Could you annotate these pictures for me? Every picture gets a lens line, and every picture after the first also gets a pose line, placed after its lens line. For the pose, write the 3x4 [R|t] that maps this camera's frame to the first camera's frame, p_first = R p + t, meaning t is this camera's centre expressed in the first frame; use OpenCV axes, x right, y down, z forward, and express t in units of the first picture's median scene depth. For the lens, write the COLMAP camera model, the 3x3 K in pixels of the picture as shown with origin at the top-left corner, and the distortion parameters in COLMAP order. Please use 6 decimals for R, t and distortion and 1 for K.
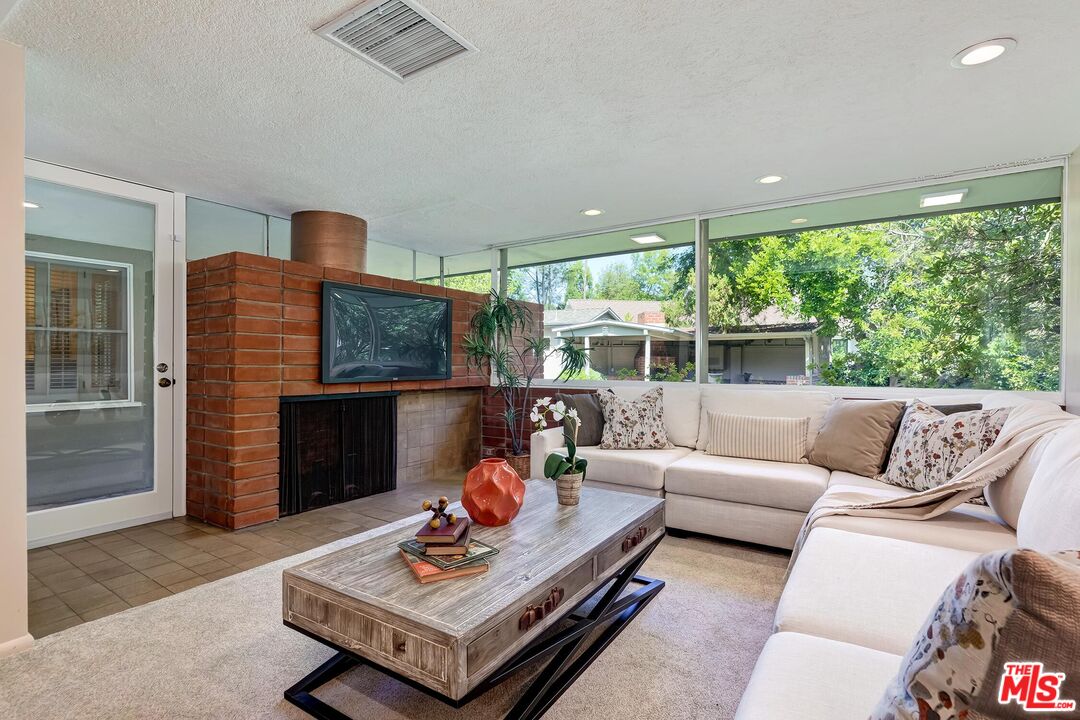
lens RADIAL K [[515.9, 0, 535.7], [0, 515.9, 364.0], [0, 0, 1]] dist [-0.005506, 0.002733]
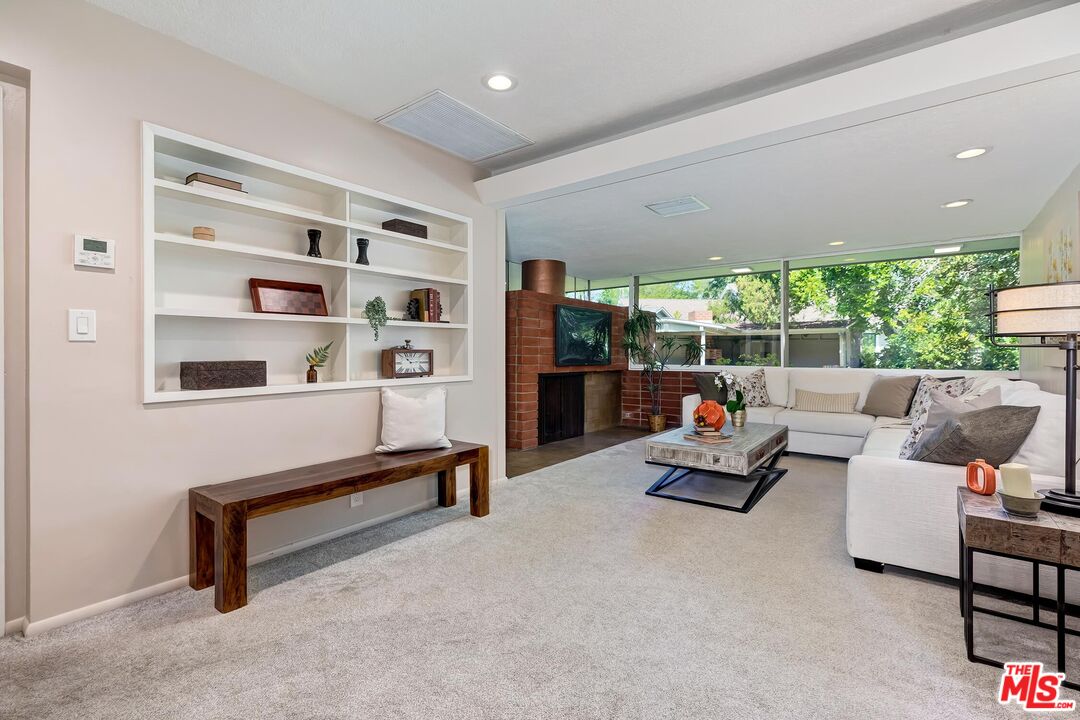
lens RADIAL K [[484.1, 0, 544.8], [0, 484.1, 353.1], [0, 0, 1]] dist [0.003914, -0.000173]
pose [[0.998642, 0.000141, -0.052100, -0.100526], [-0.000423, 0.999985, -0.005404, 0.001058], [0.052099, 0.005419, 0.998627, -0.152060]]
